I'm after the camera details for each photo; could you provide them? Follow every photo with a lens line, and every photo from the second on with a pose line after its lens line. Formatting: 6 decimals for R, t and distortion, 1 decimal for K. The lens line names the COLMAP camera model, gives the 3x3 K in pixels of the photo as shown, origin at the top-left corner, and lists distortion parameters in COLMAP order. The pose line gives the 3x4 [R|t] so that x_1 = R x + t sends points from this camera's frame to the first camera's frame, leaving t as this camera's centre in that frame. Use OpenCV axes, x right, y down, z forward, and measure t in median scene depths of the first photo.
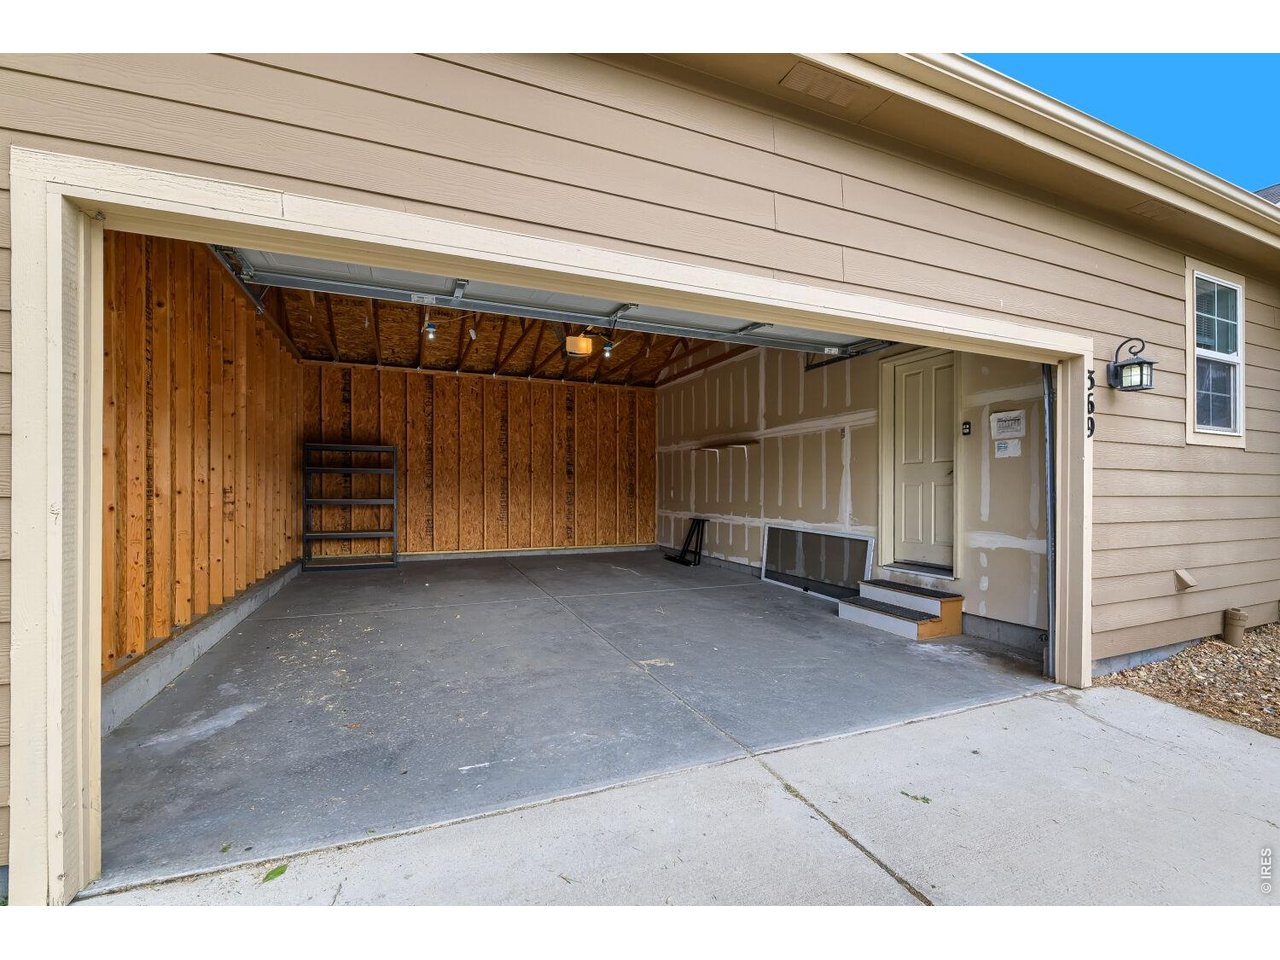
lens RADIAL K [[551.7, 0, 637.1], [0, 551.7, 484.3], [0, 0, 1]] dist [-0.020307, -0.003688]
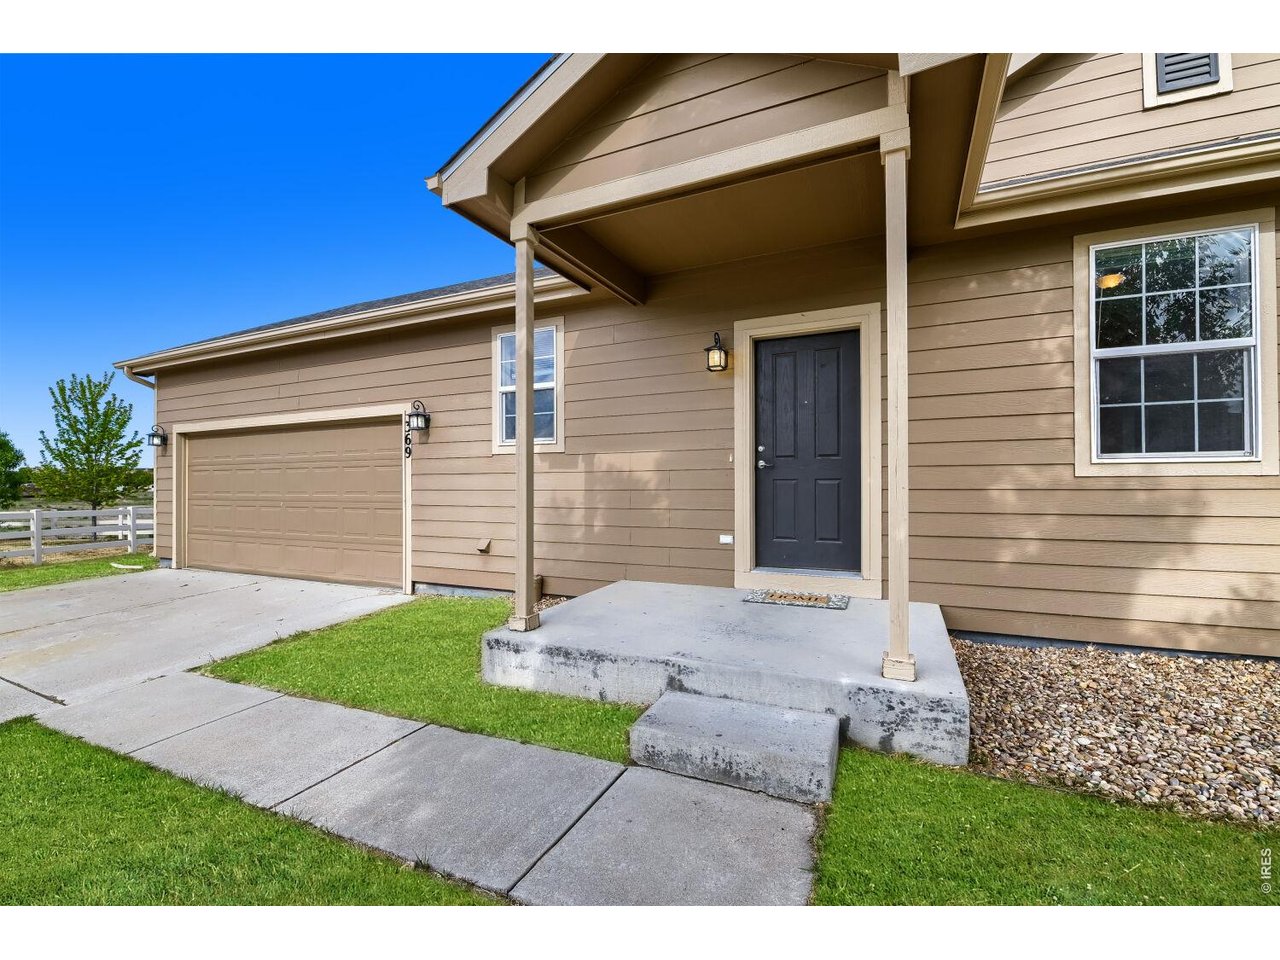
lens RADIAL K [[551.7, 0, 642.5], [0, 551.7, 481.9], [0, 0, 1]] dist [-0.020307, -0.003688]
pose [[0.656851, -0.007076, -0.753987, 2.741426], [0.009135, 0.999957, -0.001427, 0.005597], [0.753965, -0.005950, 0.656887, 0.371709]]
